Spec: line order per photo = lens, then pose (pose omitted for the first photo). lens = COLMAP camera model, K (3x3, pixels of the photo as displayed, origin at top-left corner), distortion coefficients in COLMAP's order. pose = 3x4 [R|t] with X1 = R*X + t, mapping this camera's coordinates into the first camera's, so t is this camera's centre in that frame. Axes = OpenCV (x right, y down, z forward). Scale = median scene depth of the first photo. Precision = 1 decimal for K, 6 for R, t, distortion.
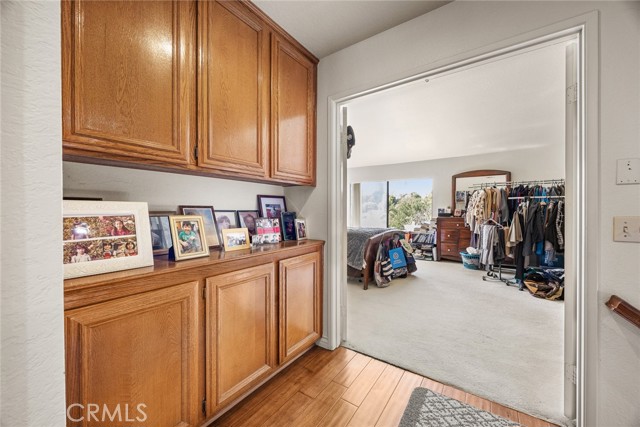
lens RADIAL K [[249.4, 0, 316.4], [0, 249.4, 211.7], [0, 0, 1]] dist [-0.006337, 0.000117]
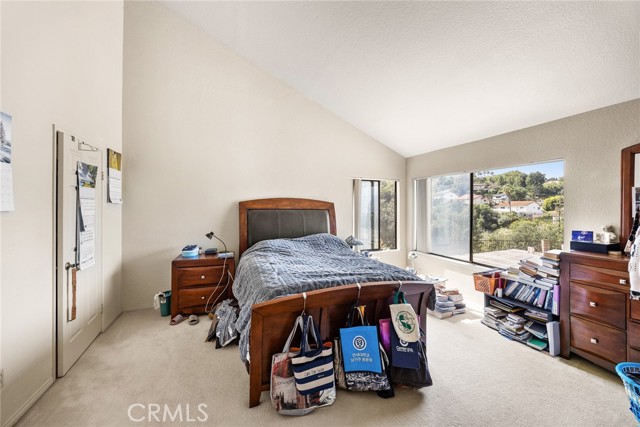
lens RADIAL K [[249.4, 0, 316.4], [0, 249.4, 211.7], [0, 0, 1]] dist [-0.006337, 0.000117]
pose [[0.846492, 0.010283, -0.532303, 0.348953], [-0.010485, 0.999942, 0.002643, -0.041454], [0.532299, 0.003344, 0.846550, 0.416814]]
